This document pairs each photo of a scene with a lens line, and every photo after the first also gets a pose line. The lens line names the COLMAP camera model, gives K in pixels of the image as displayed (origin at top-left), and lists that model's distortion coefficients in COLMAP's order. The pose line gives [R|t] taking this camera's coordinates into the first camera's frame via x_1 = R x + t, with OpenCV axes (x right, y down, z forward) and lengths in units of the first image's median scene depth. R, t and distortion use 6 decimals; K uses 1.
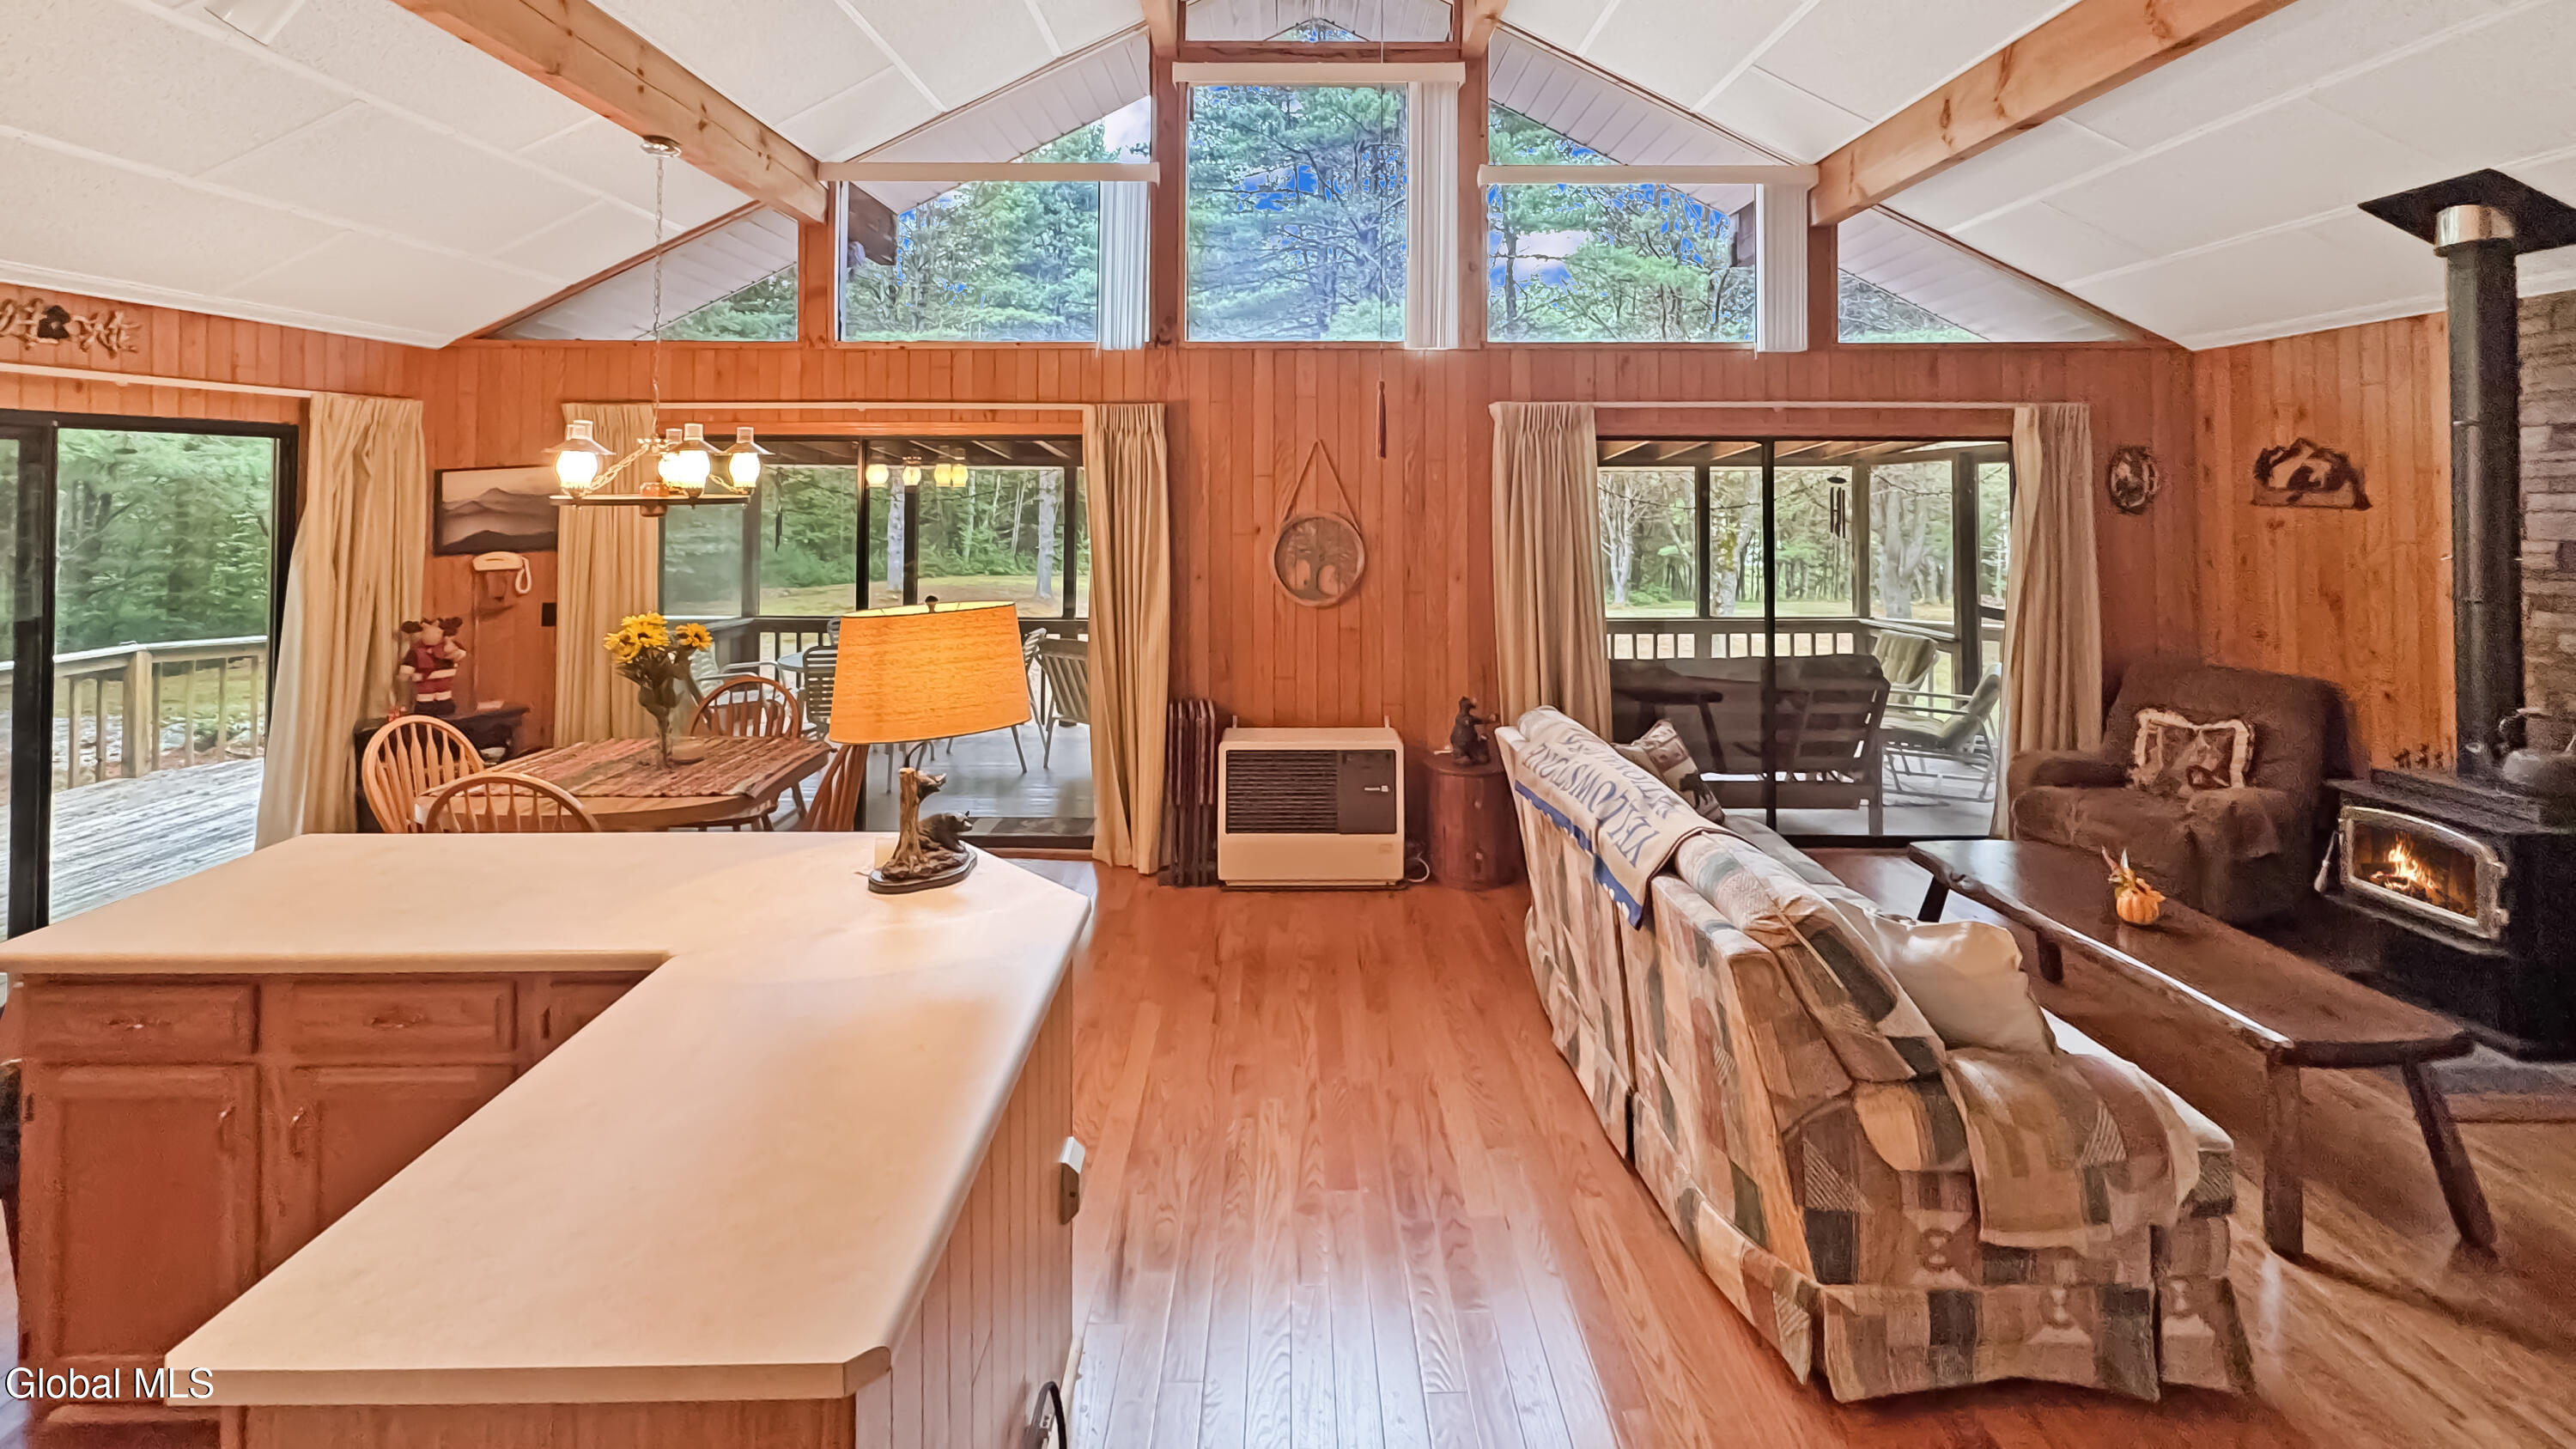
lens RADIAL K [[1066.1, 0, 1299.2], [0, 1066.1, 586.6], [0, 0, 1]] dist [-0.000399, -0.000390]
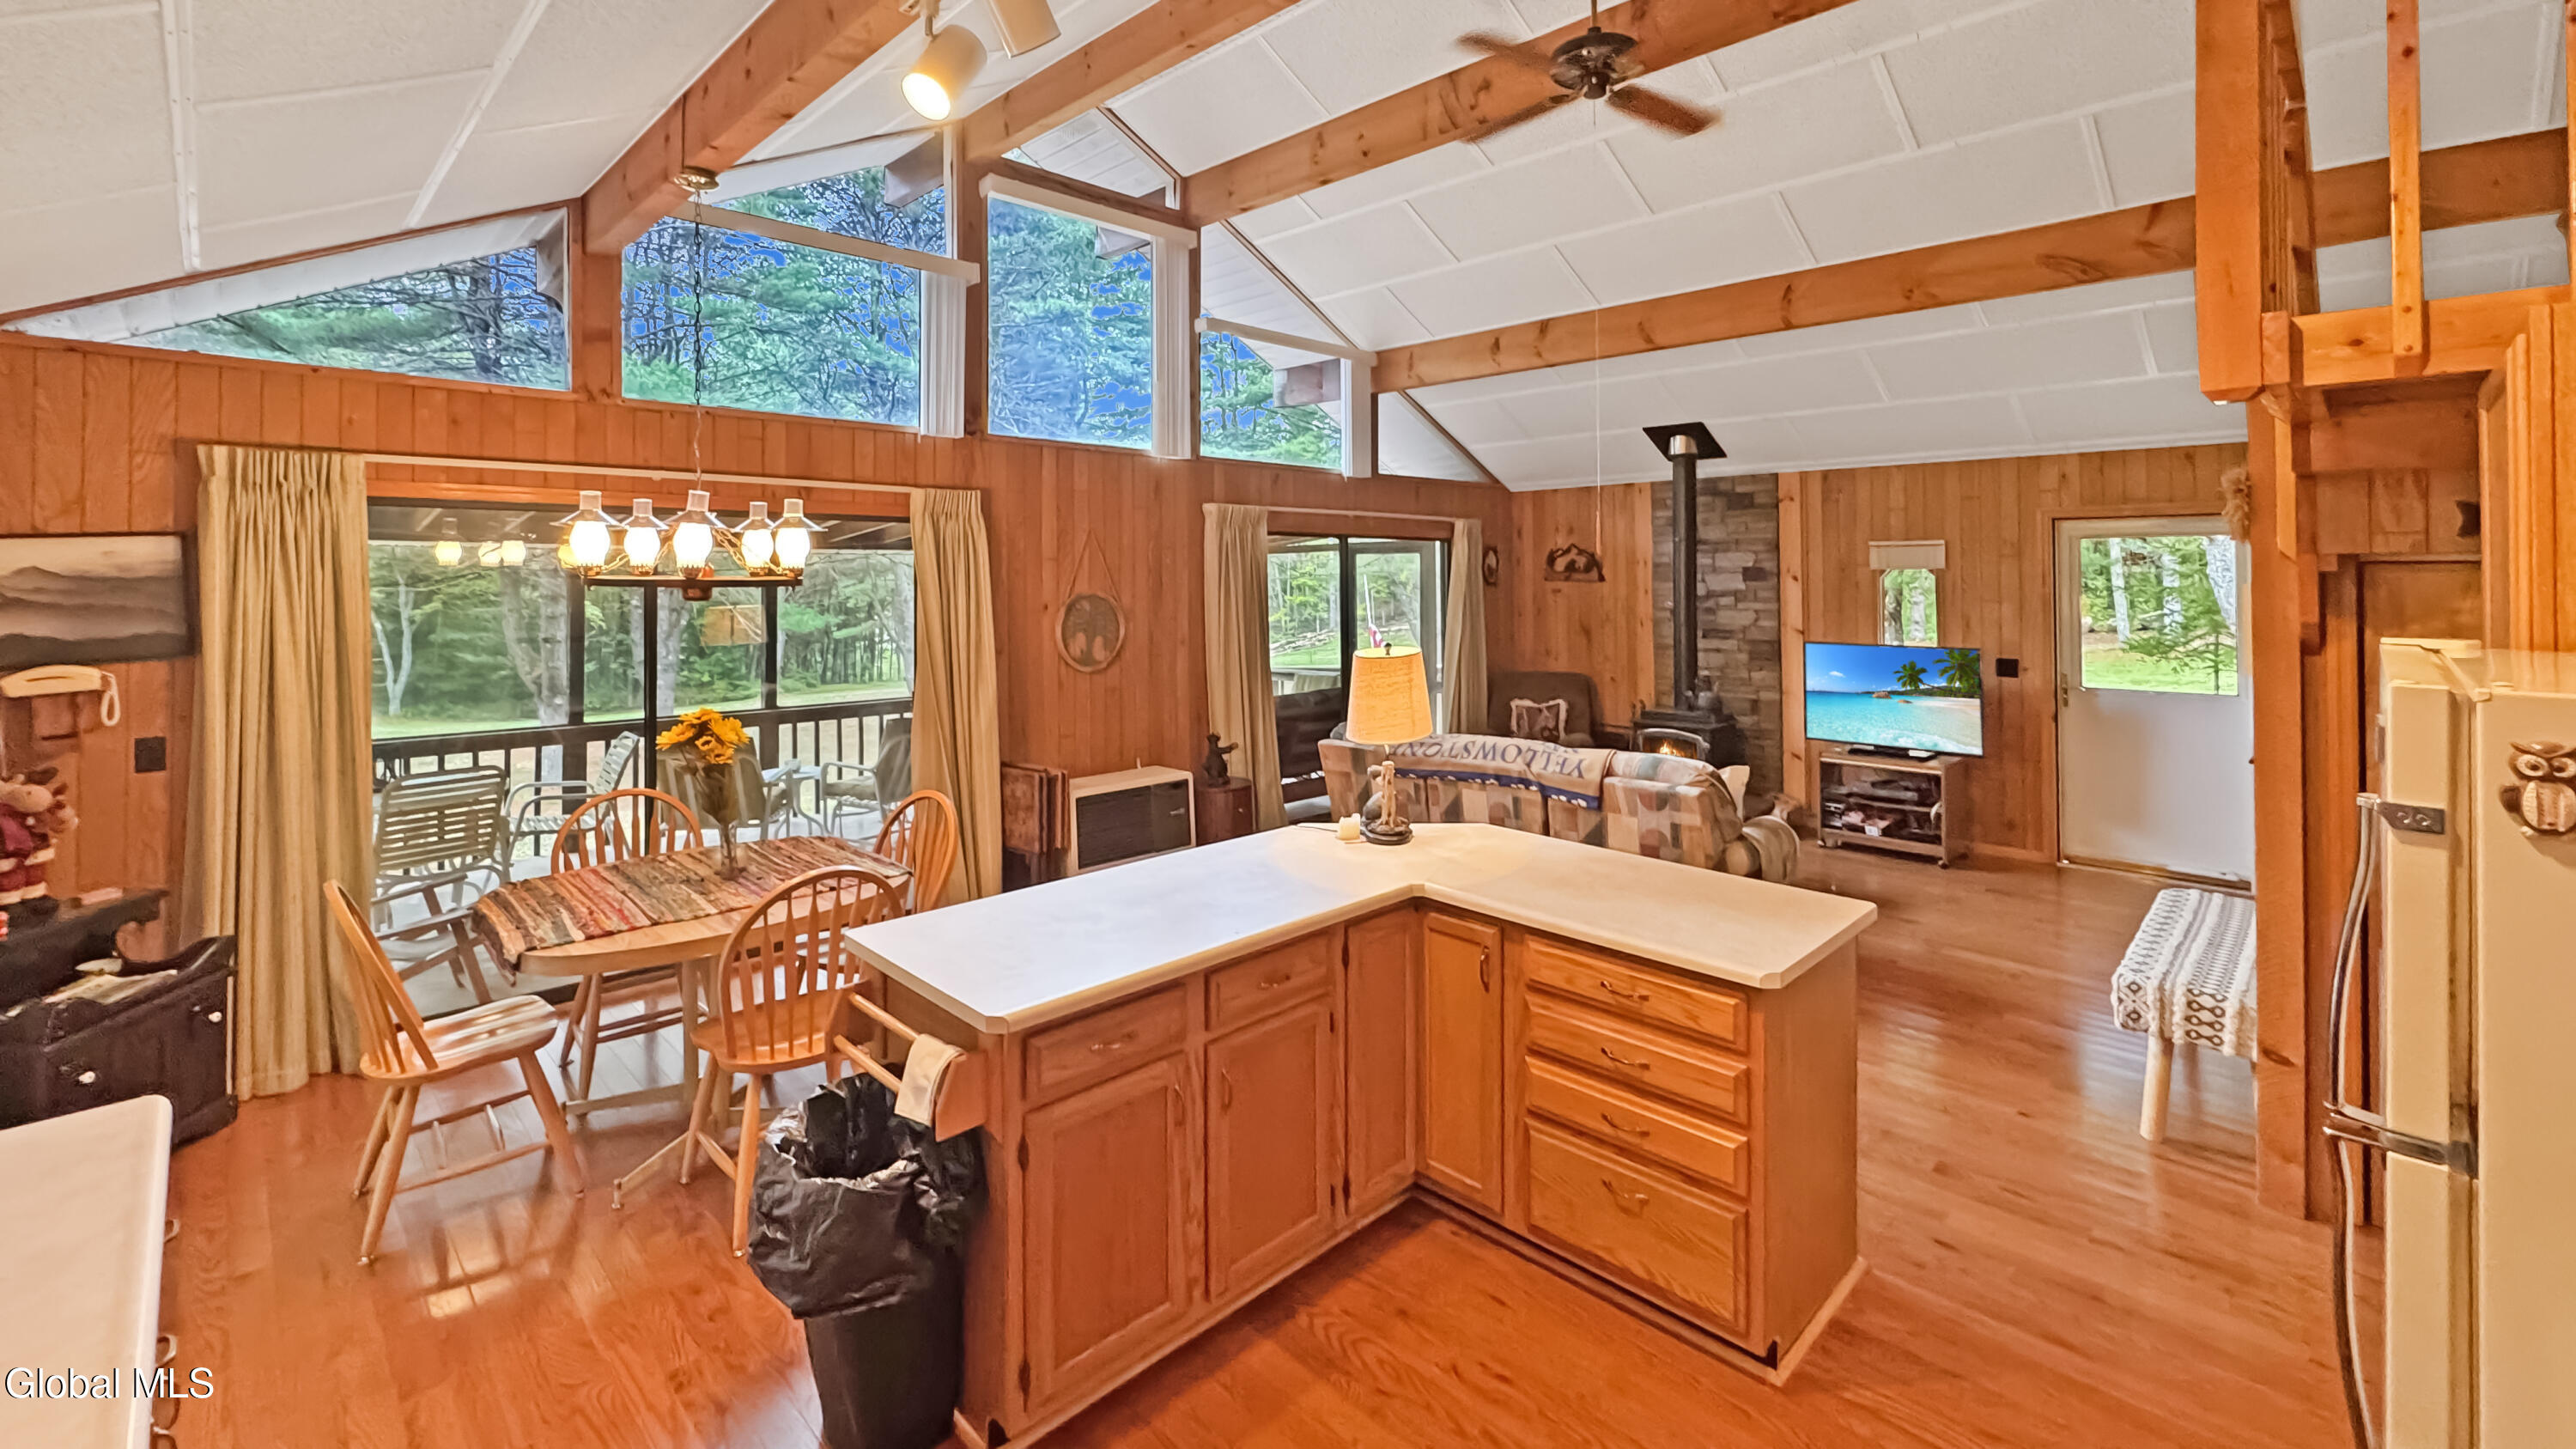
lens RADIAL K [[1066.1, 0, 1286.0], [0, 1066.1, 726.8], [0, 0, 1]] dist [-0.000399, -0.000390]
pose [[0.717117, -0.099709, 0.689784, -0.668518], [0.061606, 0.994908, 0.079768, -0.001561], [-0.694225, -0.014708, 0.719608, 0.010488]]
